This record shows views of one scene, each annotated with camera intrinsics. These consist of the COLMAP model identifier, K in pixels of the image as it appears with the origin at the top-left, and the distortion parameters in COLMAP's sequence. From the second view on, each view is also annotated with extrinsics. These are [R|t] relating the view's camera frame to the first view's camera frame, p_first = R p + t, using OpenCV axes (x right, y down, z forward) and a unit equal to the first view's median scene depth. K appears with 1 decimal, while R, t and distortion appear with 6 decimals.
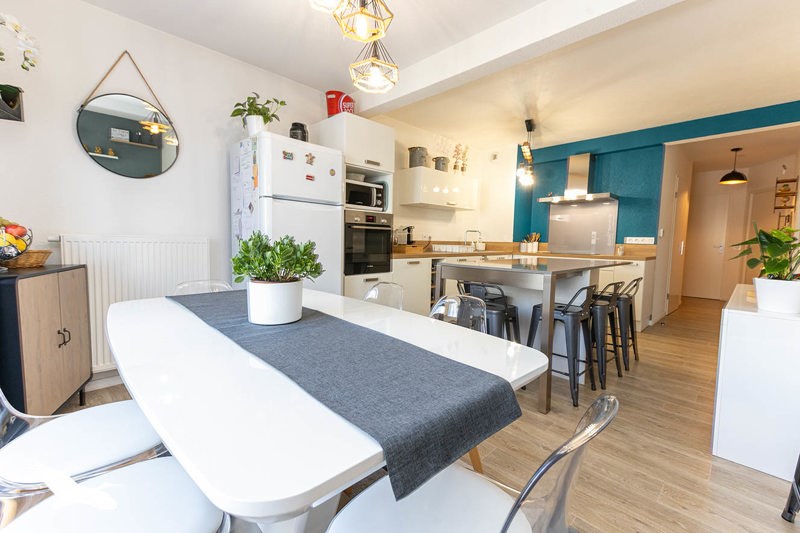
lens RADIAL K [[347.6, 0, 400.0], [0, 347.6, 266.5], [0, 0, 1]] dist [0.000980, 0.000229]
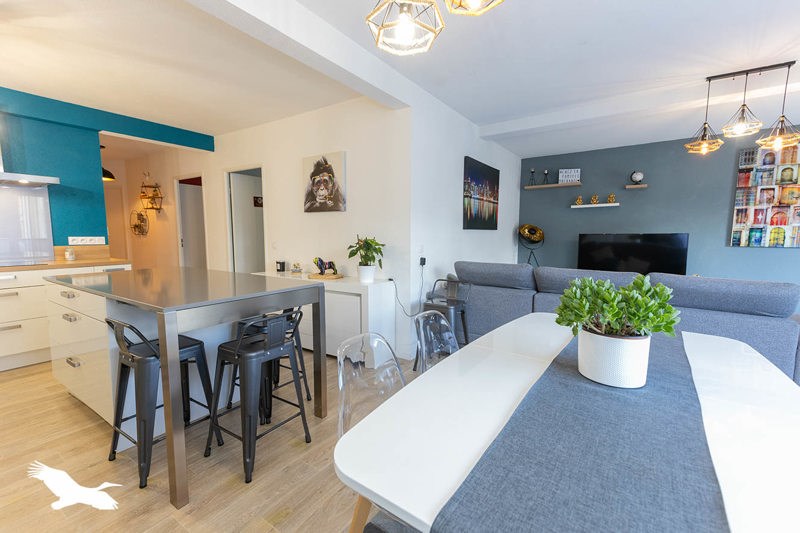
lens RADIAL K [[347.6, 0, 400.0], [0, 347.6, 266.5], [0, 0, 1]] dist [0.000980, 0.000229]
pose [[-0.213635, -0.113754, 0.970268, -0.308625], [0.063310, 0.989497, 0.129949, -0.076989], [-0.974860, 0.089190, -0.204190, 0.456030]]
